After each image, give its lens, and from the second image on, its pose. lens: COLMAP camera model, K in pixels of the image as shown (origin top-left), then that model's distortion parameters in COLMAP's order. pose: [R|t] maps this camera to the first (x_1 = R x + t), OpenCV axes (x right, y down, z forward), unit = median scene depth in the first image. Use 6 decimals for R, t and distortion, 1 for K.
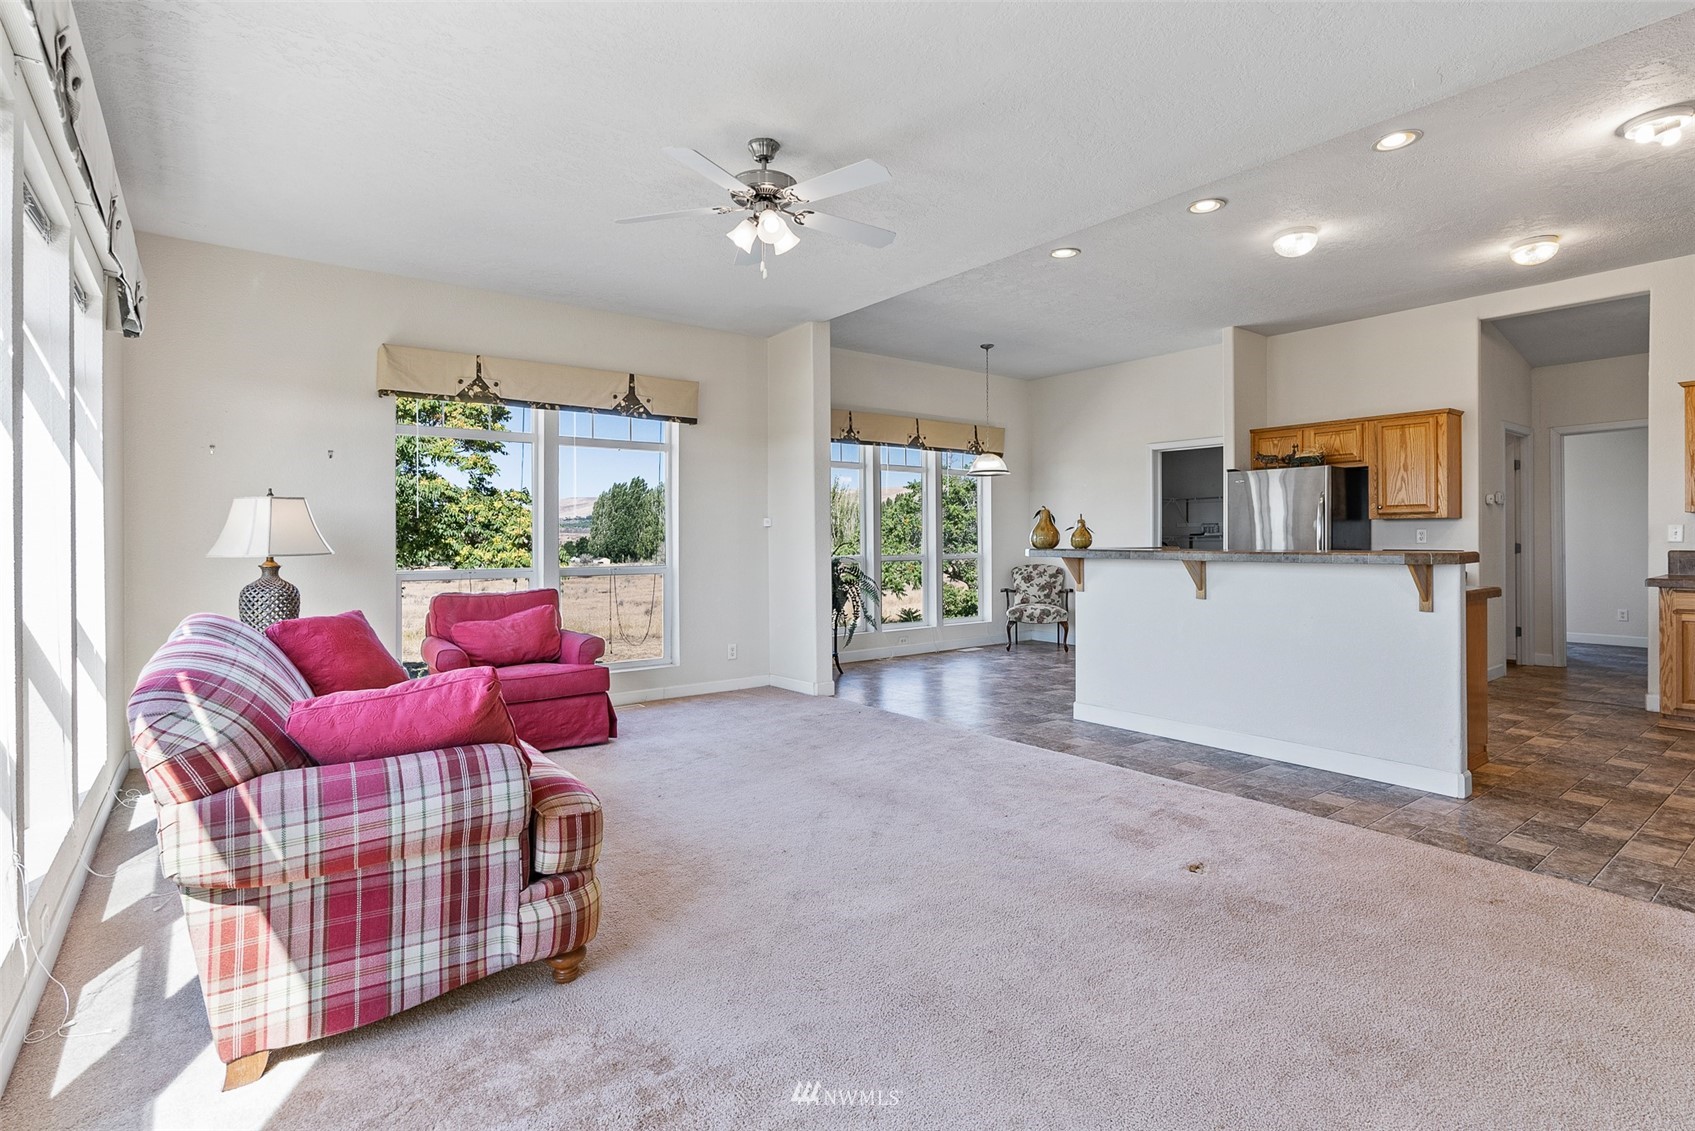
lens RADIAL K [[824.7, 0, 848.3], [0, 824.7, 539.4], [0, 0, 1]] dist [-0.005348, 0.004472]
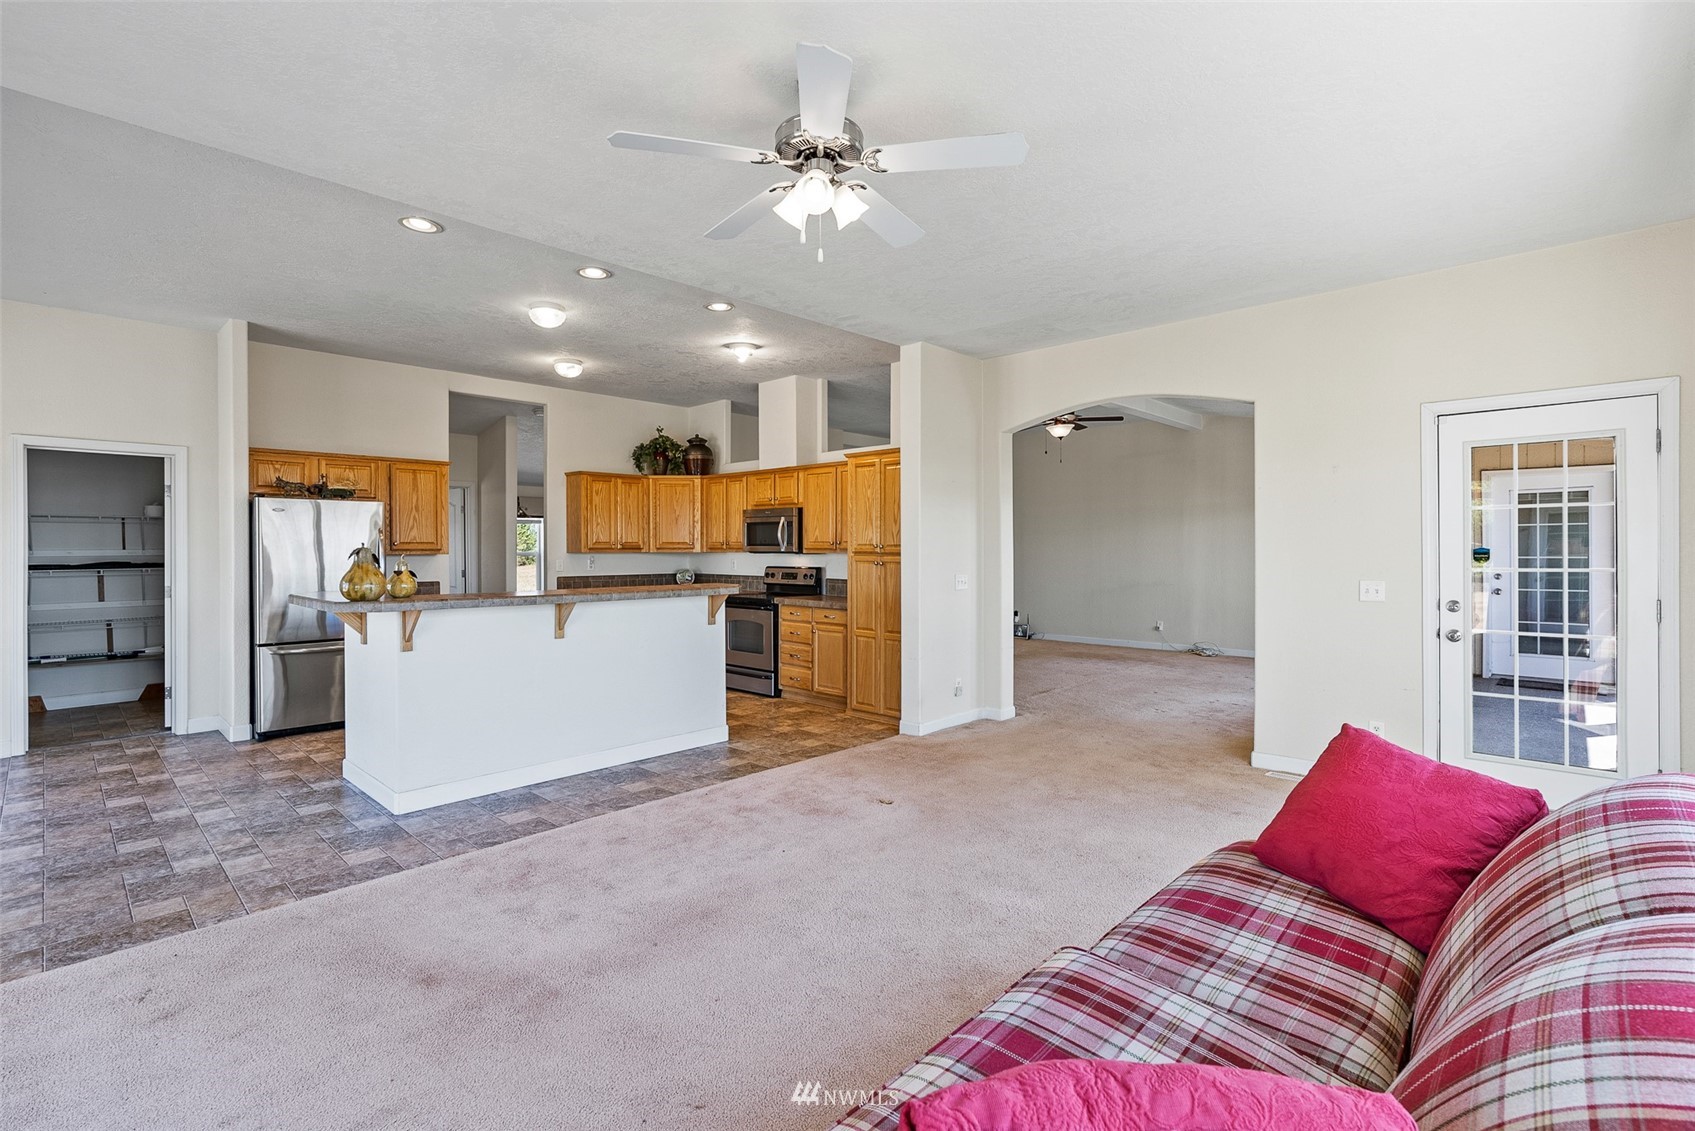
lens RADIAL K [[772.7, 0, 847.1], [0, 772.7, 555.4], [0, 0, 1]] dist [-0.008757, 0.003420]
pose [[-0.150423, -0.002720, 0.988618, -0.436246], [0.004862, 0.999982, 0.003491, -0.025306], [-0.988610, 0.005332, -0.150407, 0.582040]]
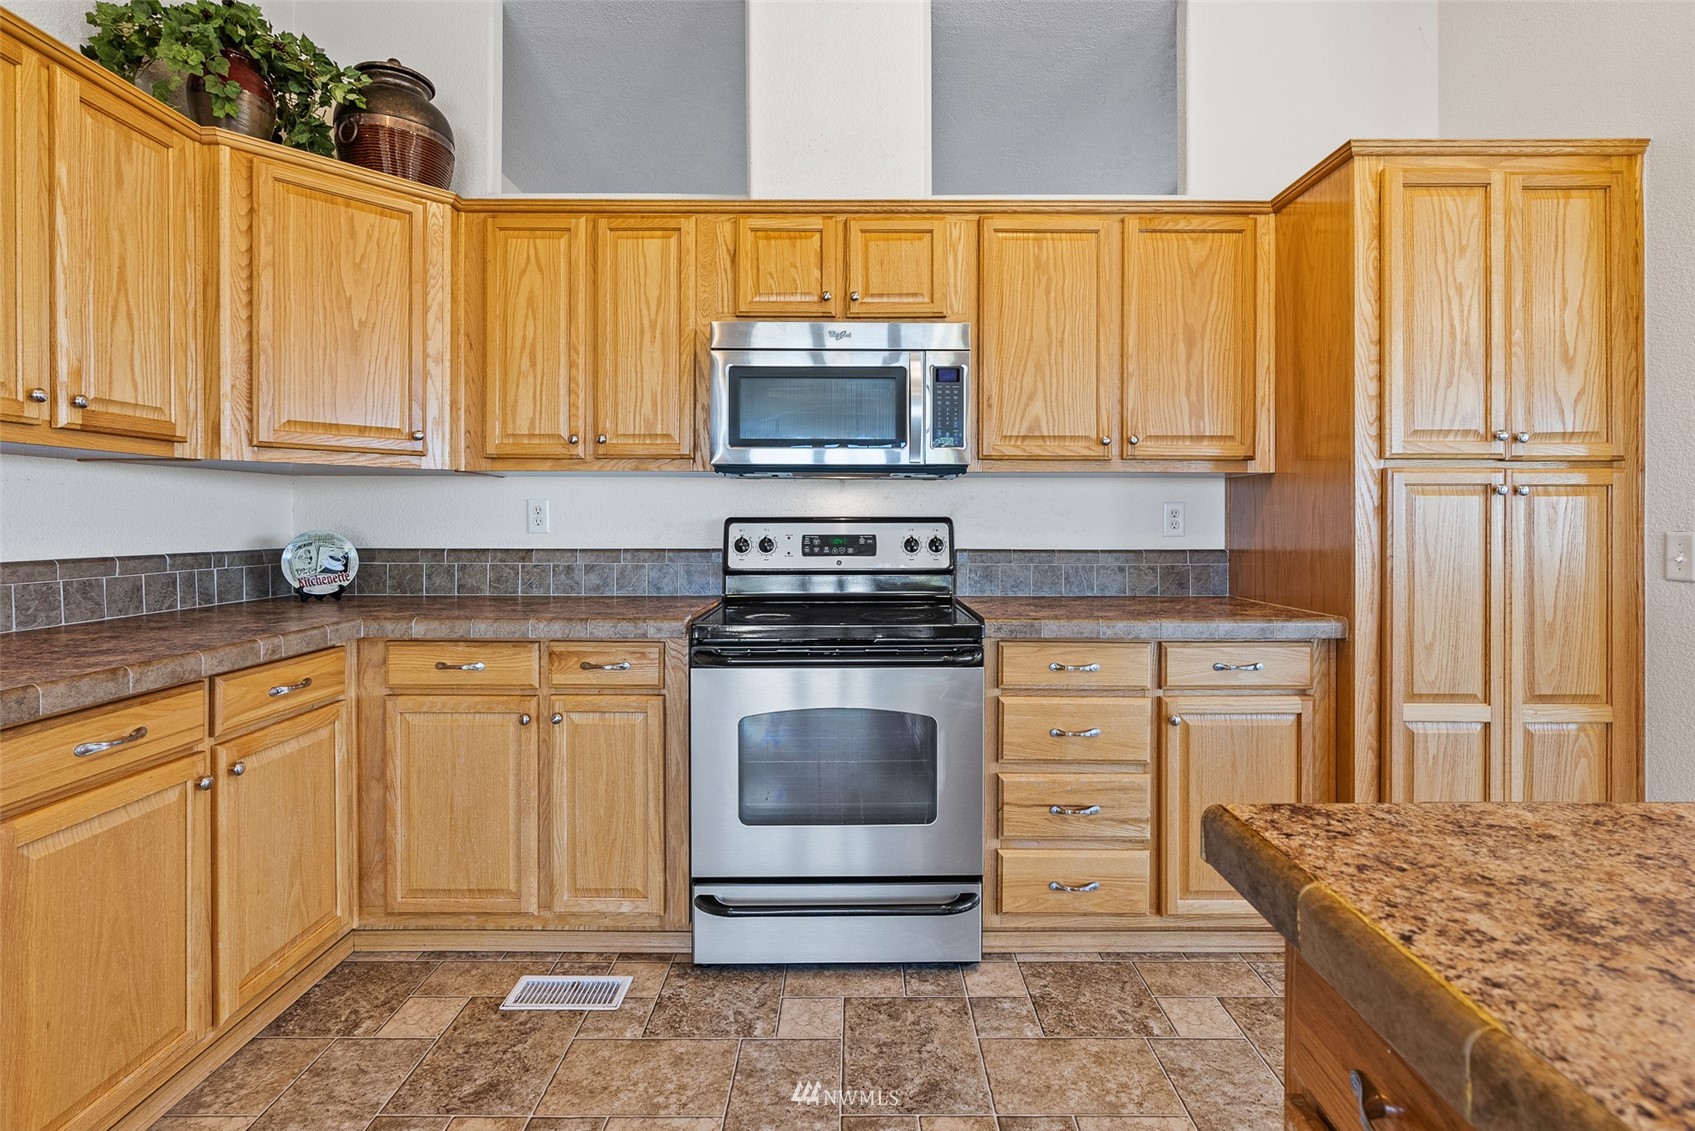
lens RADIAL K [[772.7, 0, 852.1], [0, 772.7, 525.4], [0, 0, 1]] dist [-0.008757, 0.003420]
pose [[-0.789865, 0.004611, 0.613263, 0.511495], [0.006982, 0.999975, 0.001473, -0.000335], [-0.613241, 0.005445, -0.789877, 0.799519]]
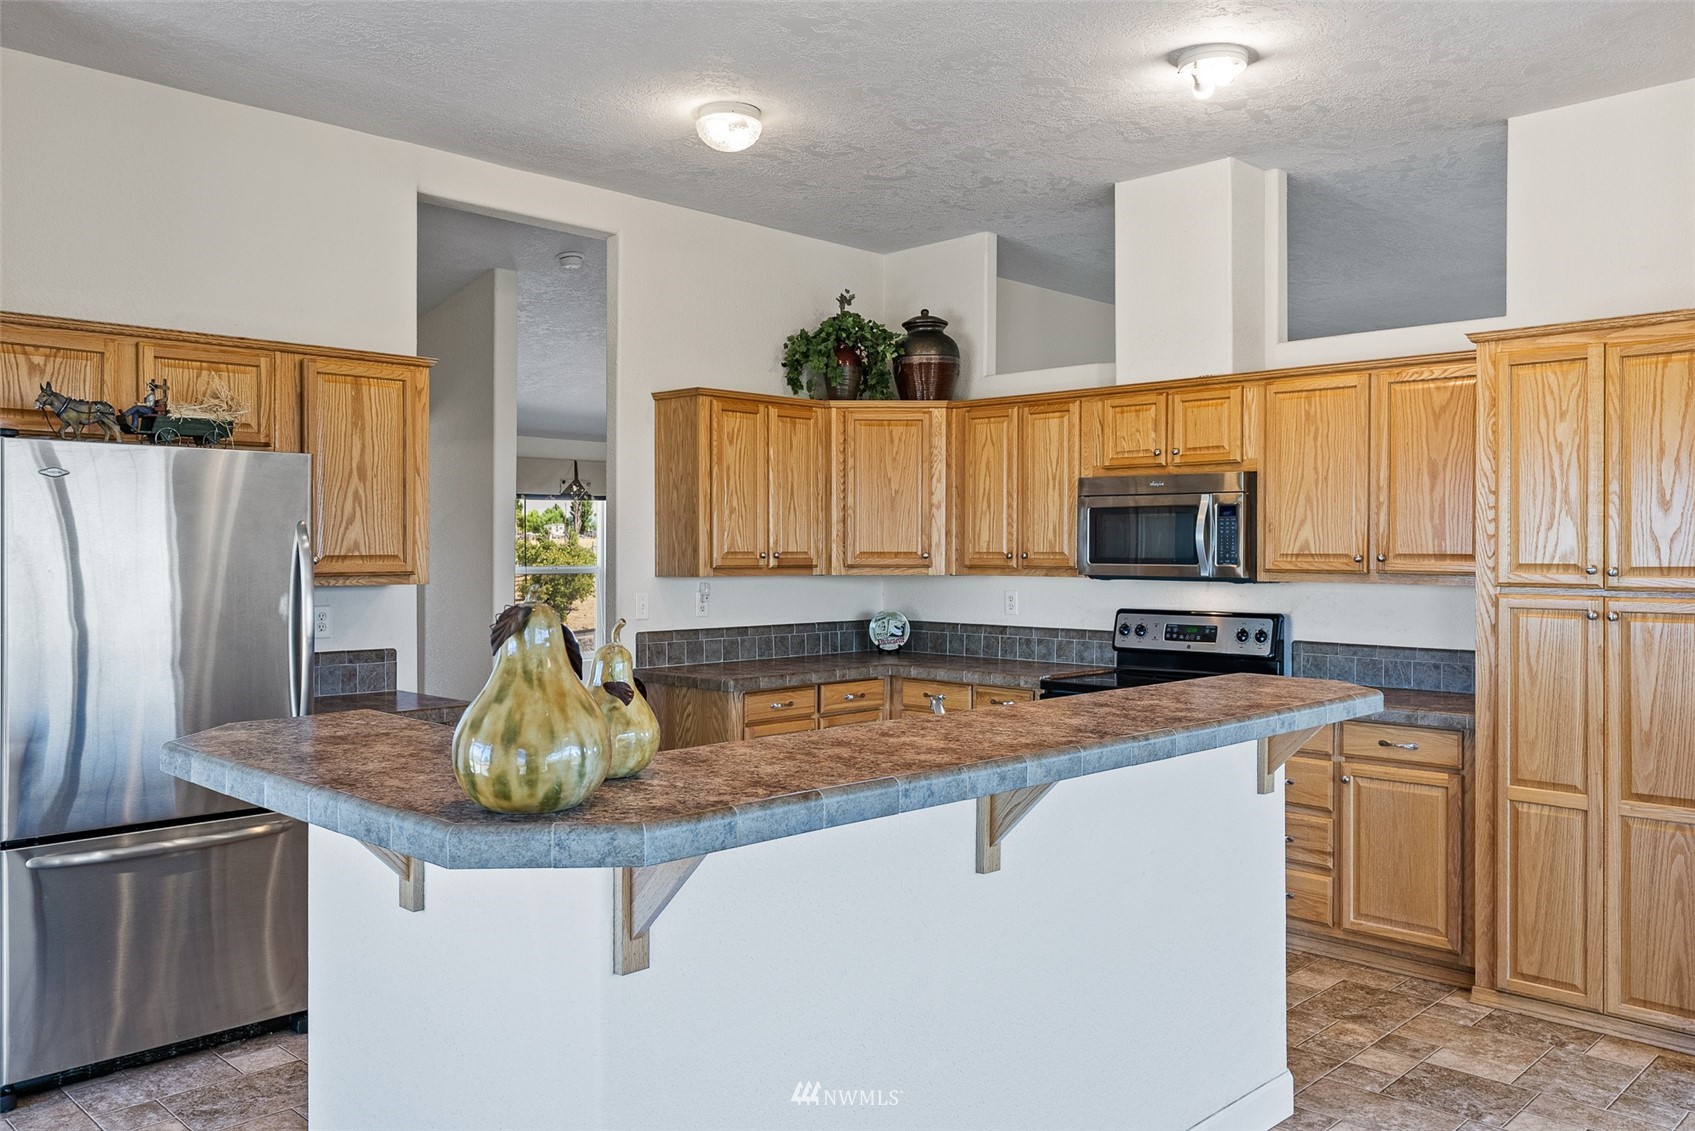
lens RADIAL K [[1303.2, 0, 846.8], [0, 1303.2, 548.3], [0, 0, 1]] dist [0.011941, -0.005678]
pose [[-0.135955, 0.008250, 0.990681, -0.063595], [0.002640, 0.999965, -0.007965, -0.039487], [-0.990712, 0.001532, -0.135972, 0.832915]]
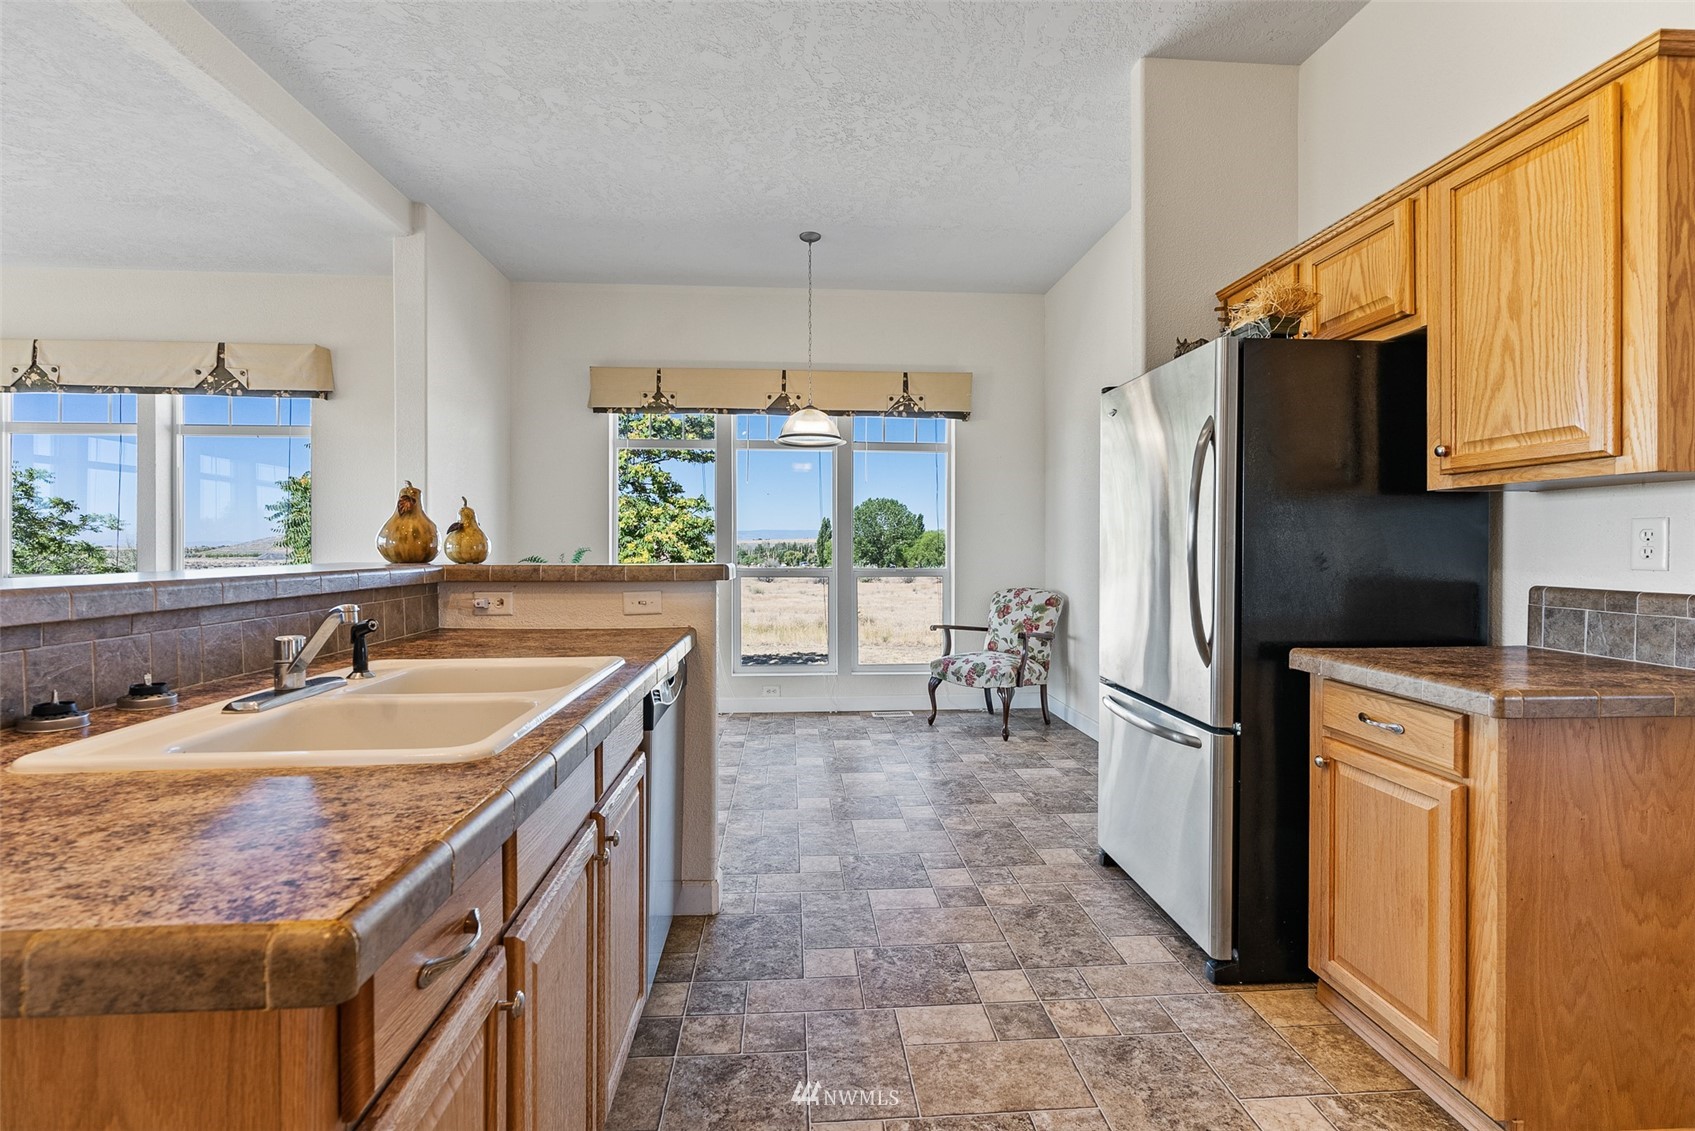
lens RADIAL K [[772.7, 0, 845.0], [0, 772.7, 552.0], [0, 0, 1]] dist [-0.008757, 0.003420]
pose [[0.833943, 0.010783, -0.551744, 0.629704], [-0.006289, 0.999930, 0.010036, -0.002564], [0.551814, -0.004900, 0.833953, 0.644847]]
